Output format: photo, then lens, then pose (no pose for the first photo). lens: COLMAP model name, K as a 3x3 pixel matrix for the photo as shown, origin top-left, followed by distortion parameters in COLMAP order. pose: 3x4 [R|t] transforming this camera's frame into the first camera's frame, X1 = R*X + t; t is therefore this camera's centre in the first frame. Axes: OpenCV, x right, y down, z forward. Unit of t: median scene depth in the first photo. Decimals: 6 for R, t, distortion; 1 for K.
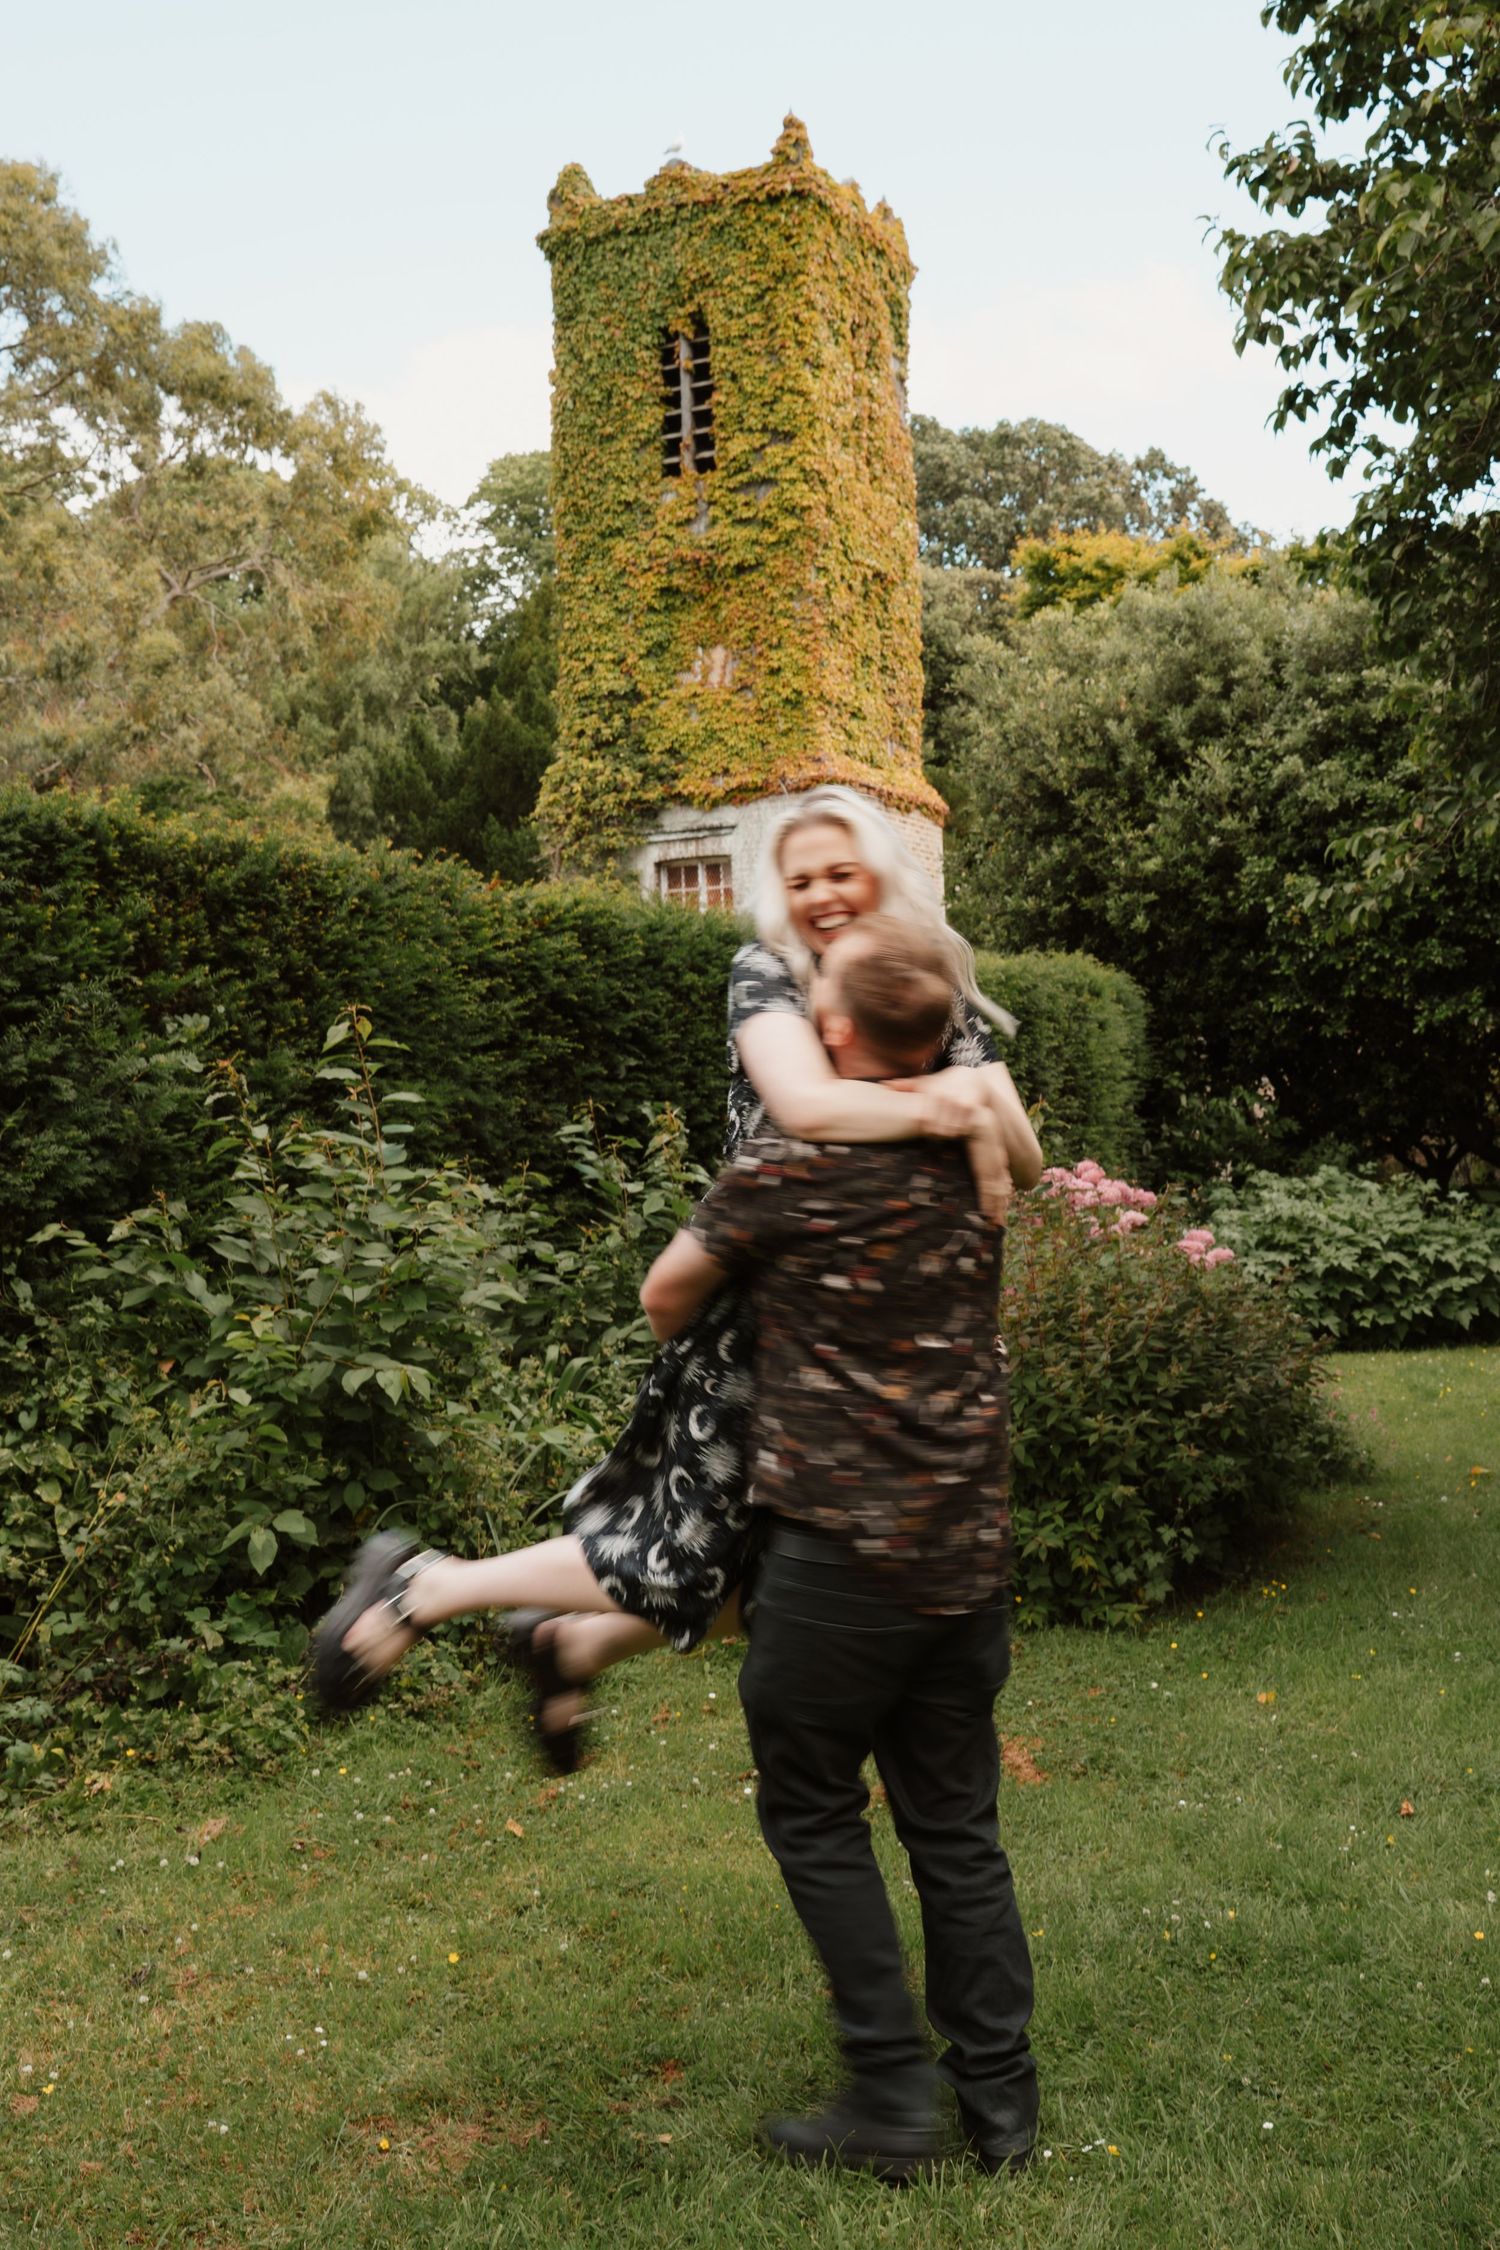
lens RADIAL K [[2394.0, 0, 749.9], [0, 2394.0, 1123.8], [0, 0, 1]] dist [0.001727, 0.000000]
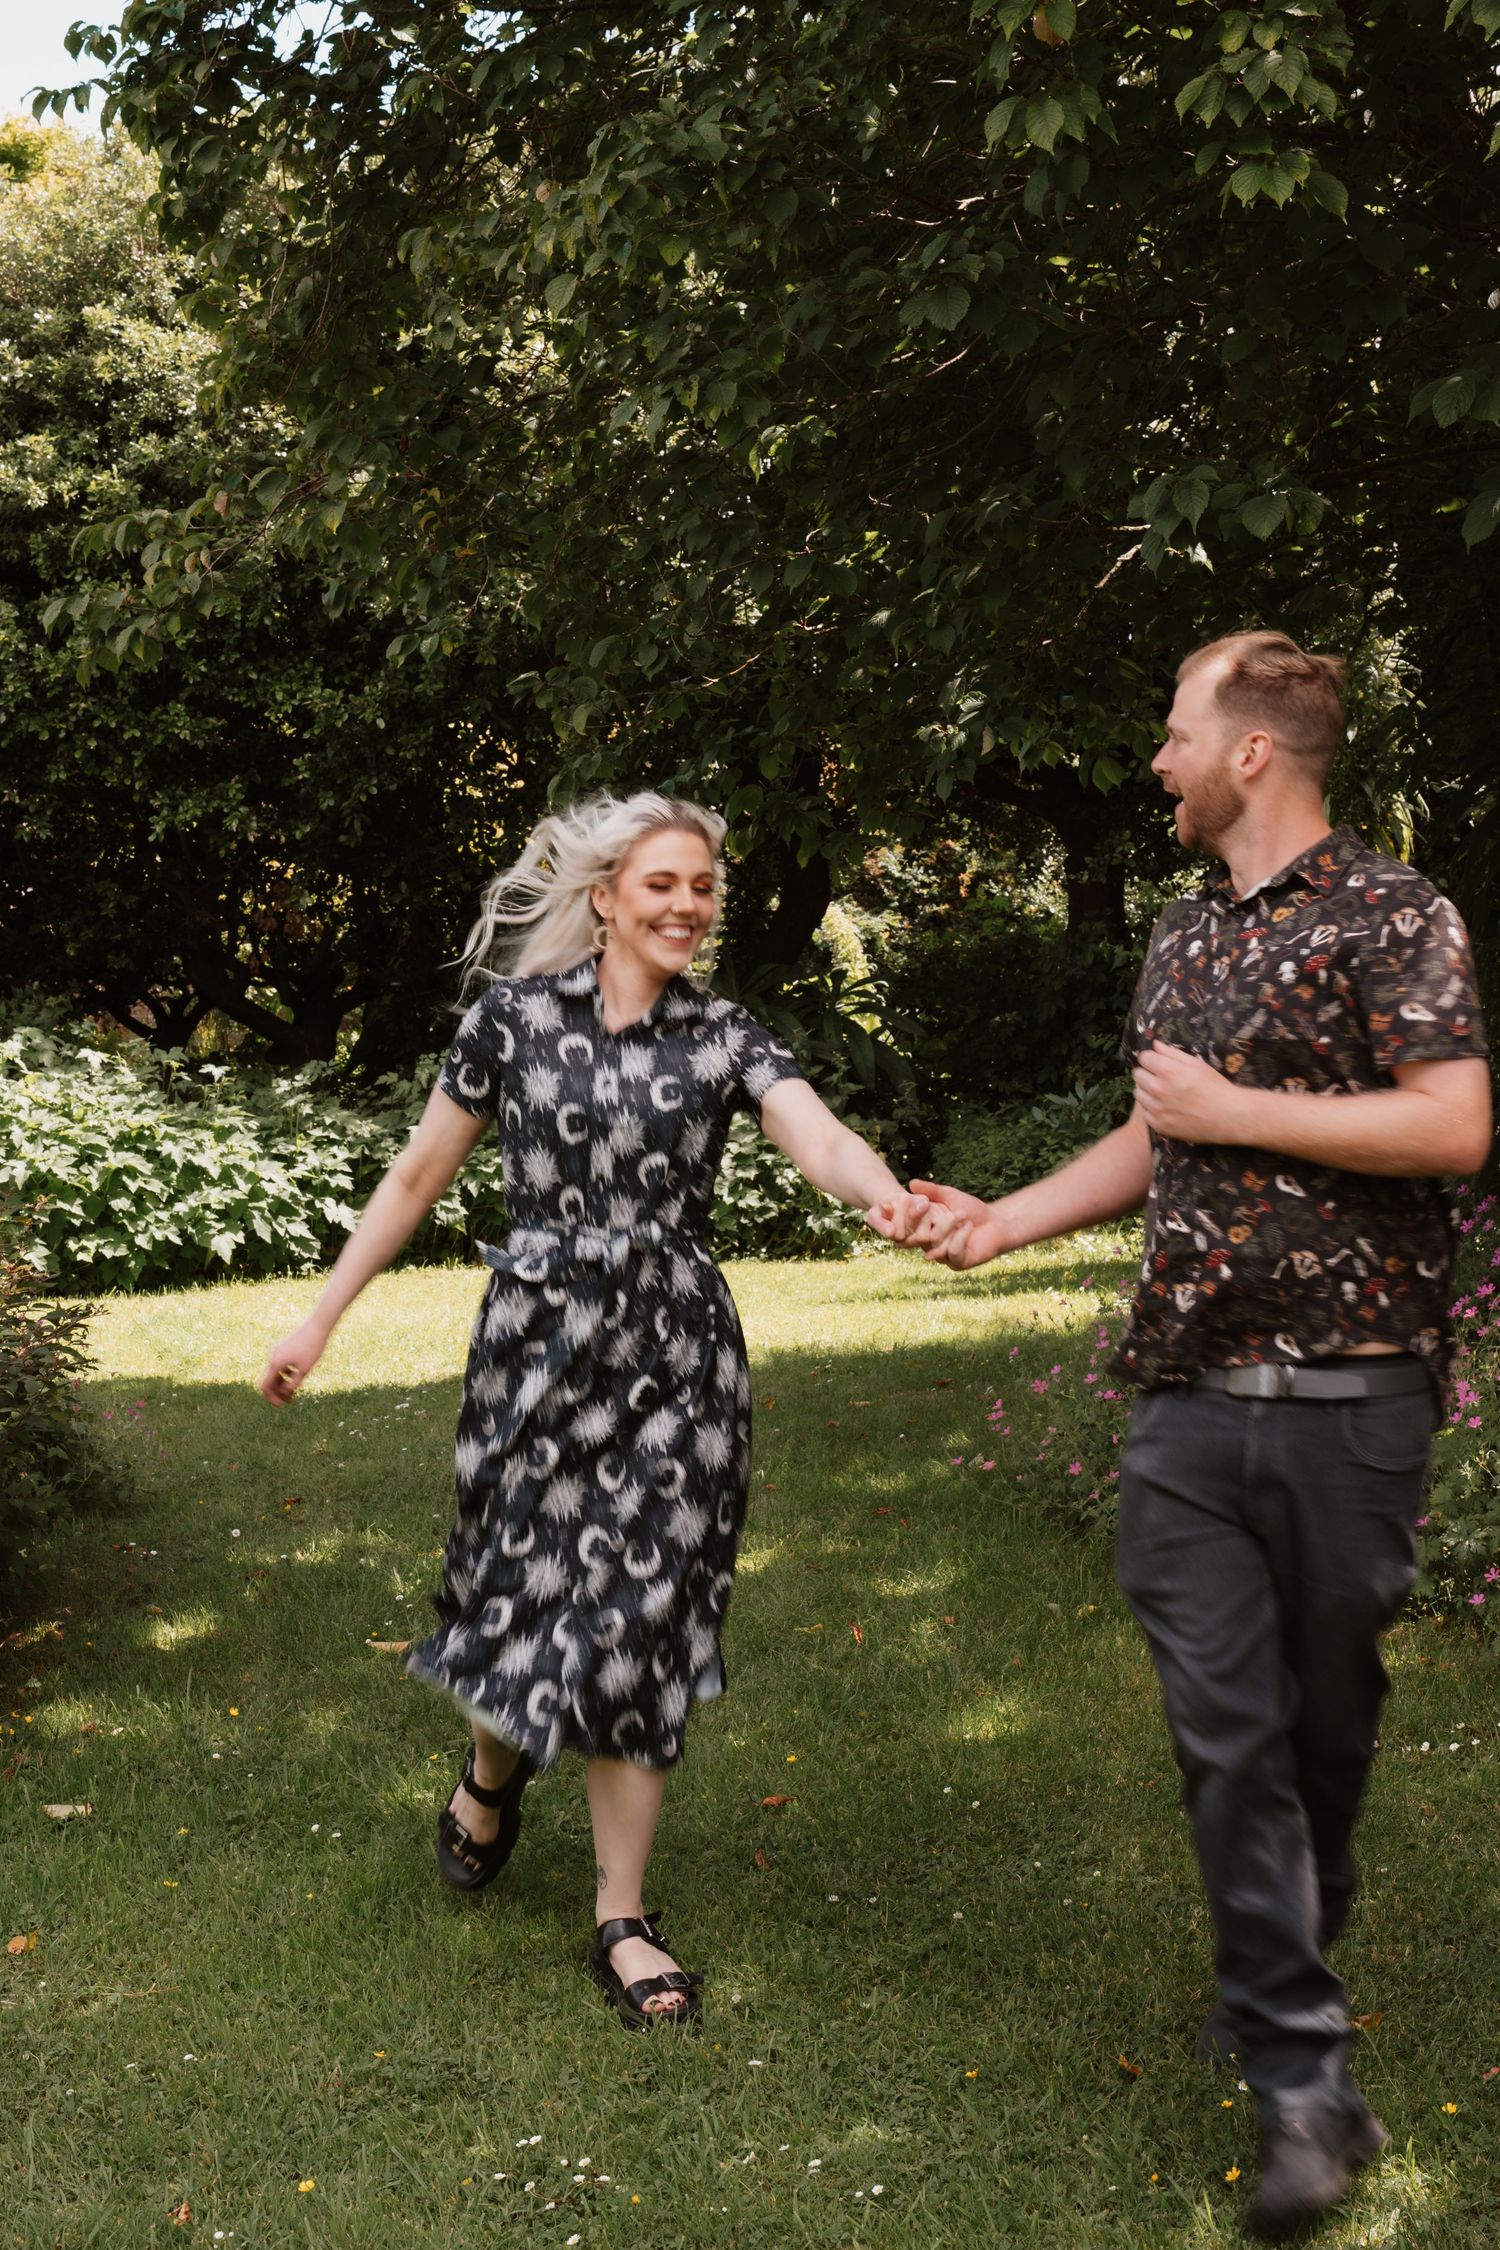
lens RADIAL K [[3189.6, 0, 749.3], [0, 3189.6, 1117.1], [0, 0, 1]] dist [-0.016454, 0.000000]
pose [[0.888275, -0.000856, 0.459311, 0.005808], [-0.021142, 0.998862, 0.042747, 0.000250], [-0.458825, -0.047682, 0.887246, 0.100195]]
